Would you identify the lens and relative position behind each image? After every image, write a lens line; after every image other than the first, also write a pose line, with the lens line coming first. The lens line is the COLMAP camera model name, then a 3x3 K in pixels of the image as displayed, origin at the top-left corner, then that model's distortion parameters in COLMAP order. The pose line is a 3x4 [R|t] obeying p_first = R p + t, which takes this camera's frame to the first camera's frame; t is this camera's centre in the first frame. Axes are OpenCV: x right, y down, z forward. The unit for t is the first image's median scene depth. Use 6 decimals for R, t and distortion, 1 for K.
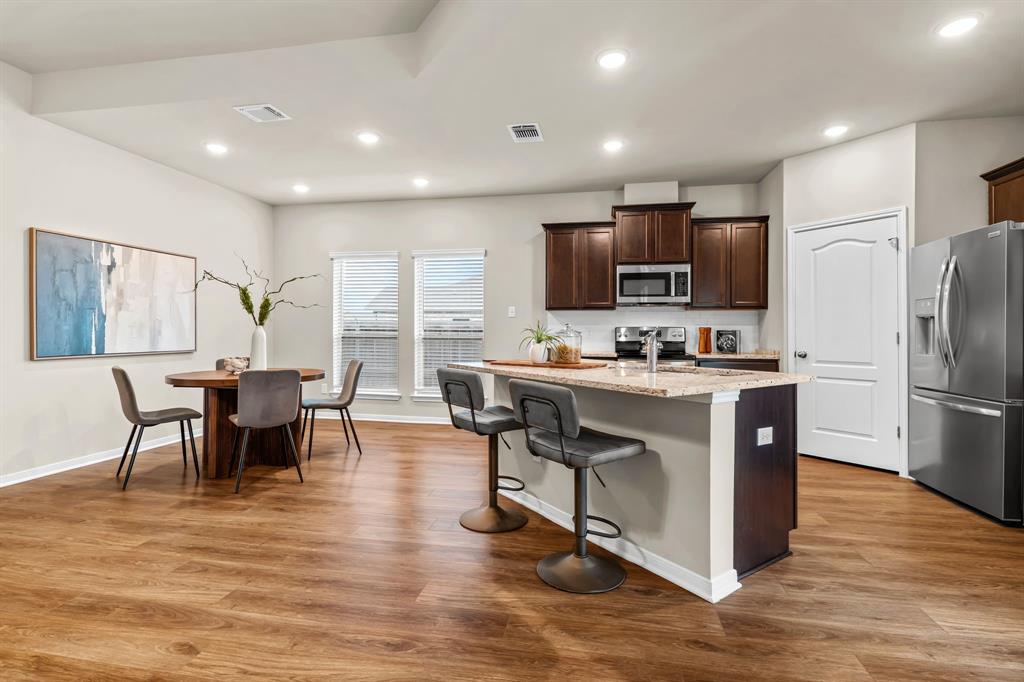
lens RADIAL K [[488.6, 0, 508.9], [0, 488.6, 333.7], [0, 0, 1]] dist [-0.002526, -0.002216]
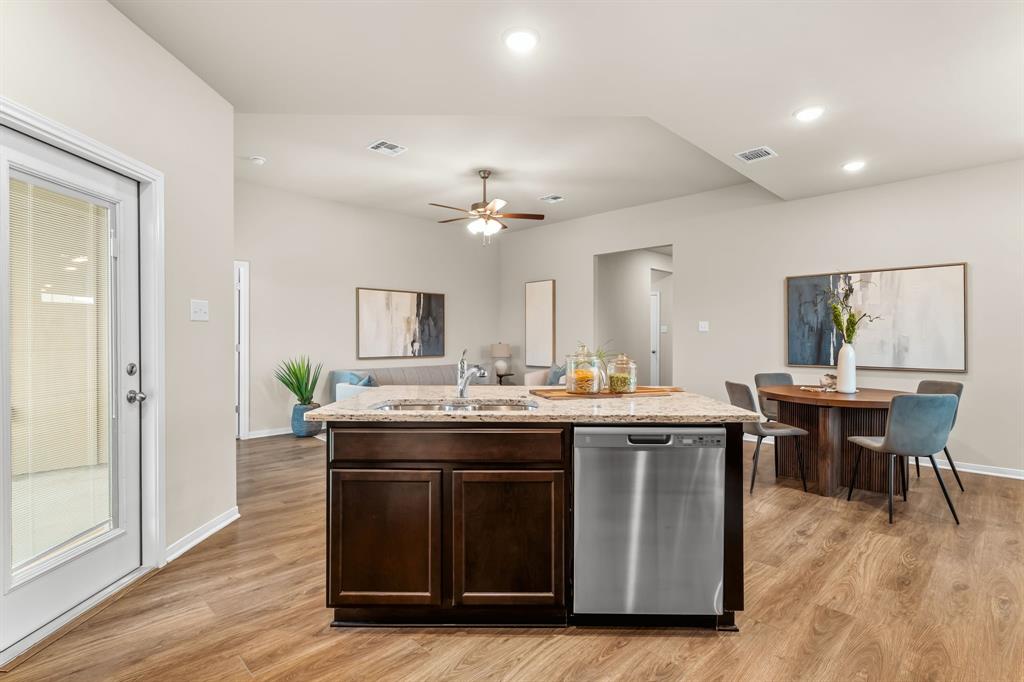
lens RADIAL K [[488.6, 0, 508.1], [0, 488.6, 340.9], [0, 0, 1]] dist [-0.002526, -0.002216]
pose [[-0.567052, 0.001734, -0.823680, 0.678287], [-0.004377, 0.999977, 0.005118, -0.024426], [0.823670, 0.006507, -0.567032, 1.065237]]
